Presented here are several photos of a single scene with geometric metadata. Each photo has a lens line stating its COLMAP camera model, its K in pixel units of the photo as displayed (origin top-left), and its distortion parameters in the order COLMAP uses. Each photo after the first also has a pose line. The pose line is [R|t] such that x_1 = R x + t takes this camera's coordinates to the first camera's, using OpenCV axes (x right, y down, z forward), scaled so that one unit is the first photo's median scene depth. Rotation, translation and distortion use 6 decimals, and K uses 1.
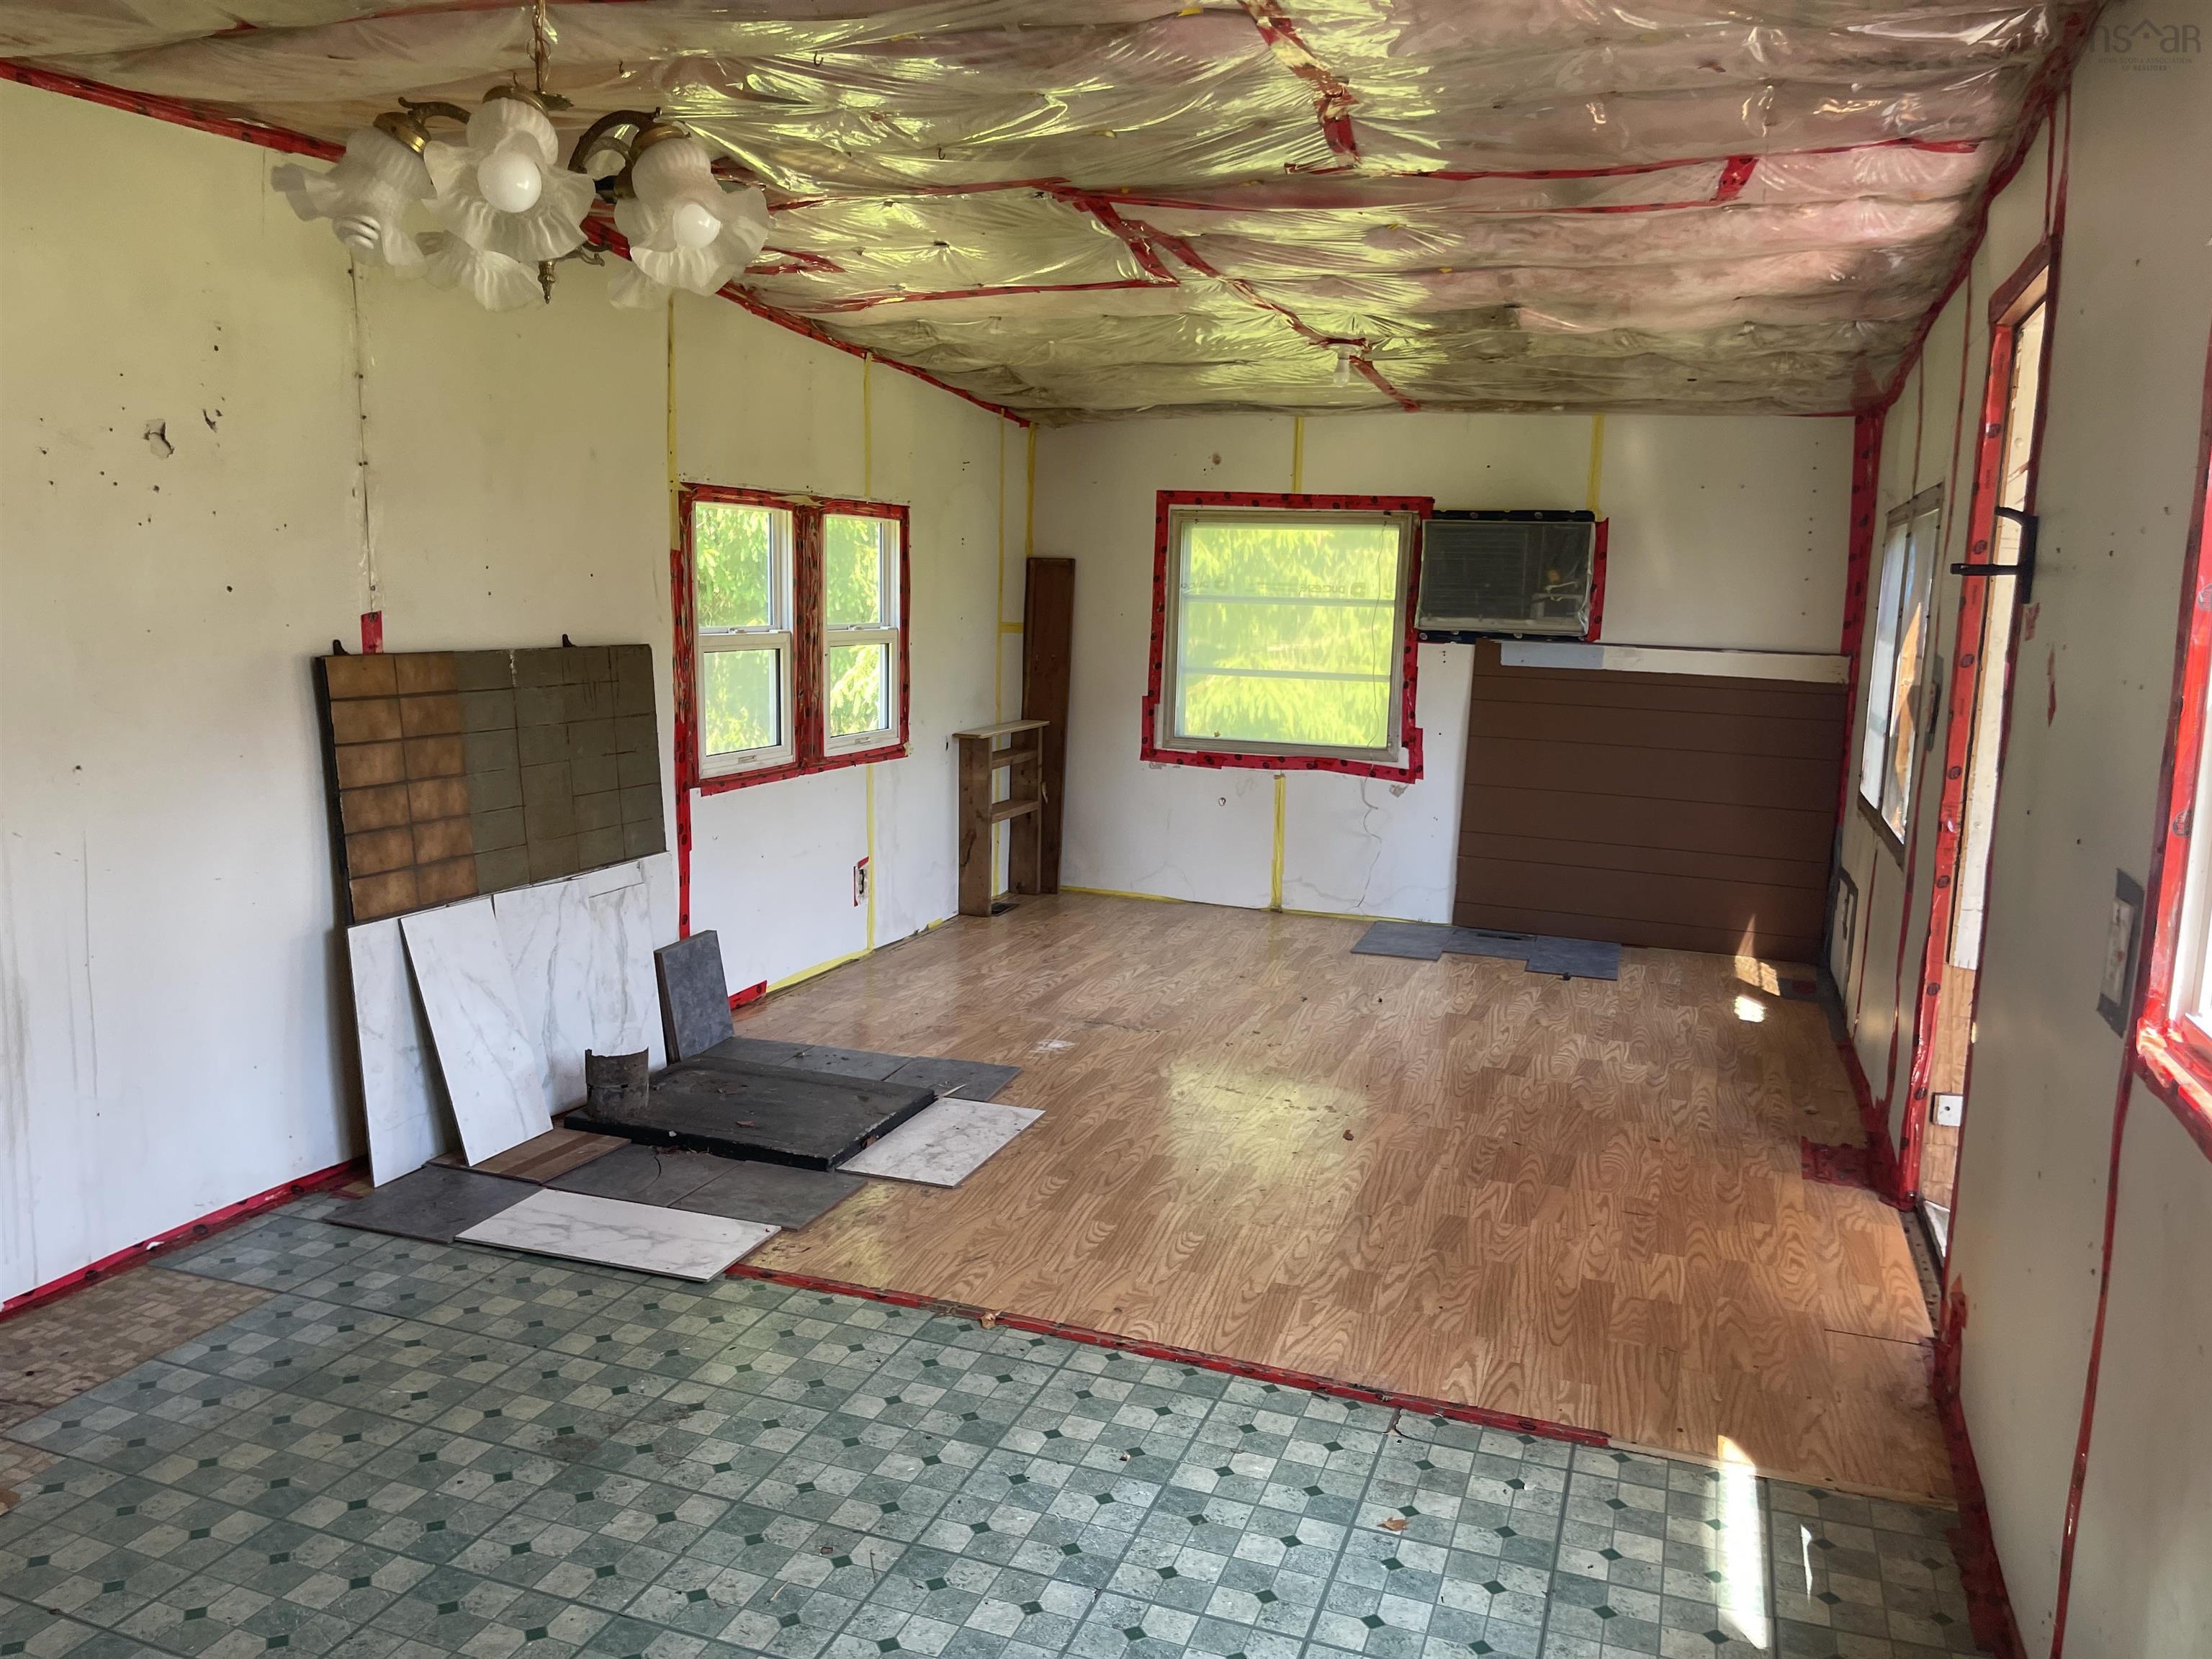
lens RADIAL K [[1672.0, 0, 1099.3], [0, 1672.0, 825.8], [0, 0, 1]] dist [0.059448, -0.072206]
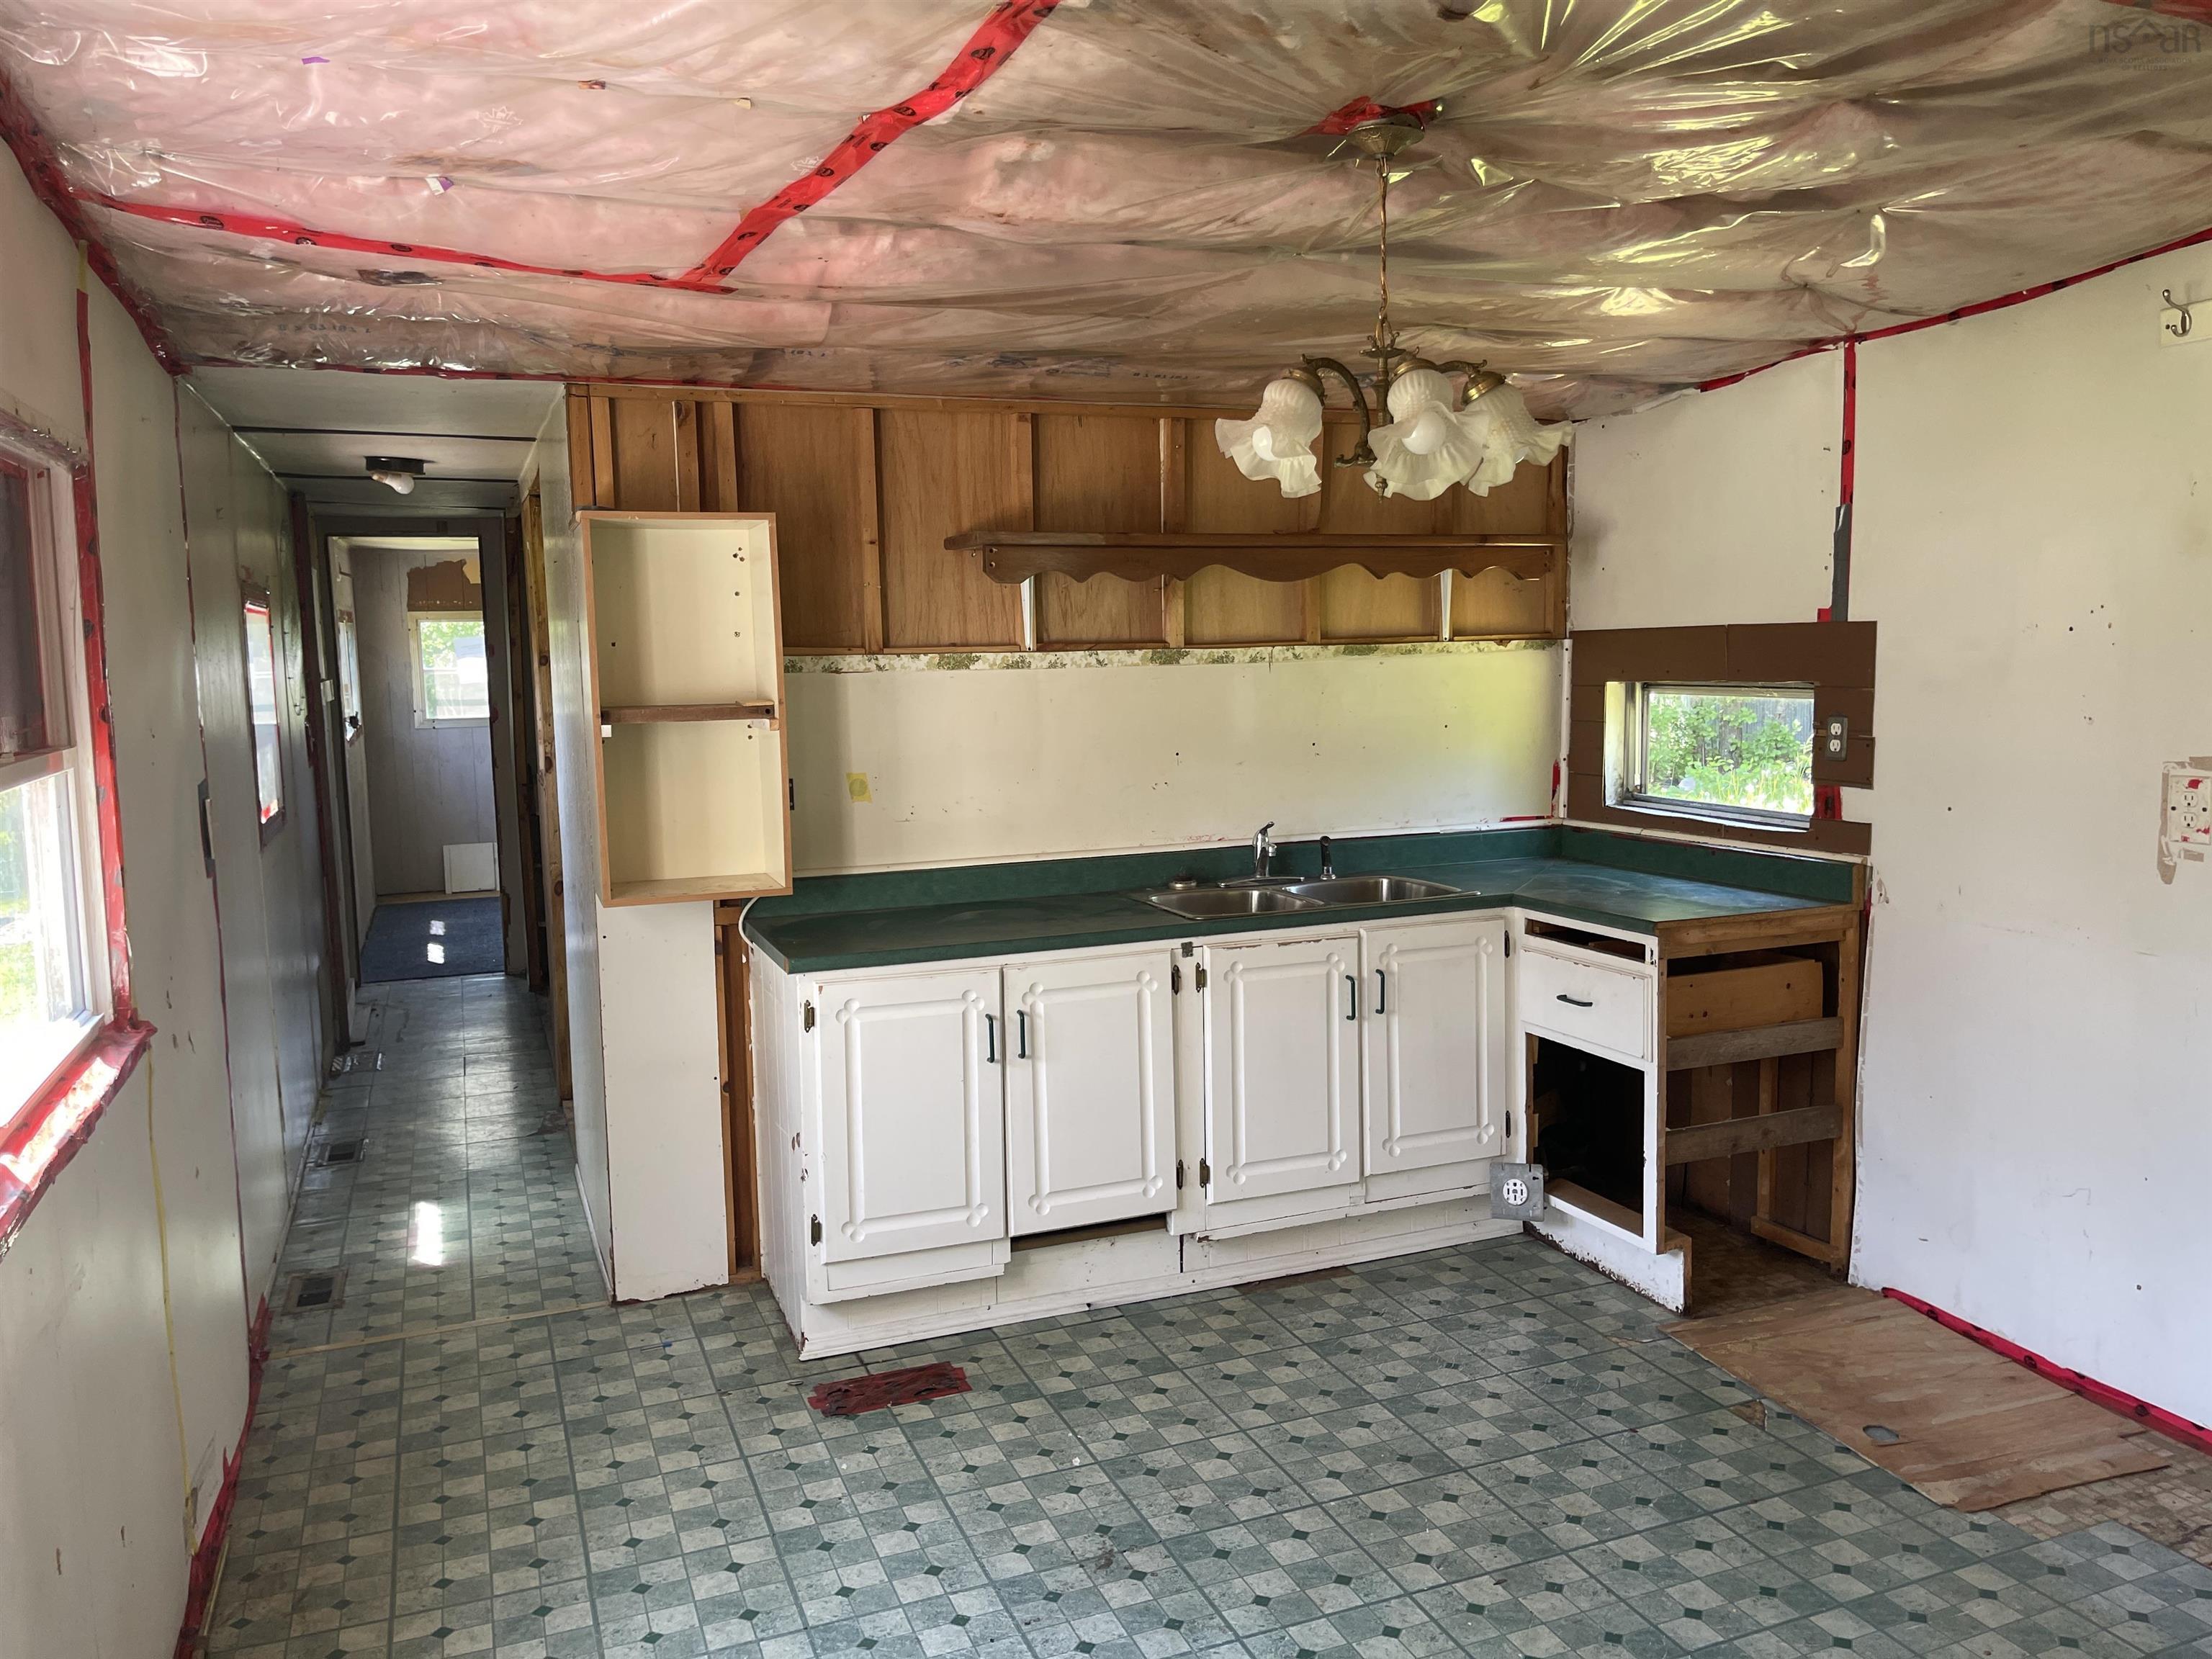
lens RADIAL K [[1672.0, 0, 1101.4], [0, 1672.0, 834.9], [0, 0, 1]] dist [0.059448, -0.072206]
pose [[-0.750510, 0.054412, -0.658616, 0.538222], [-0.103636, 0.974584, 0.198611, -0.217061], [0.652683, 0.217316, -0.725796, 1.432451]]
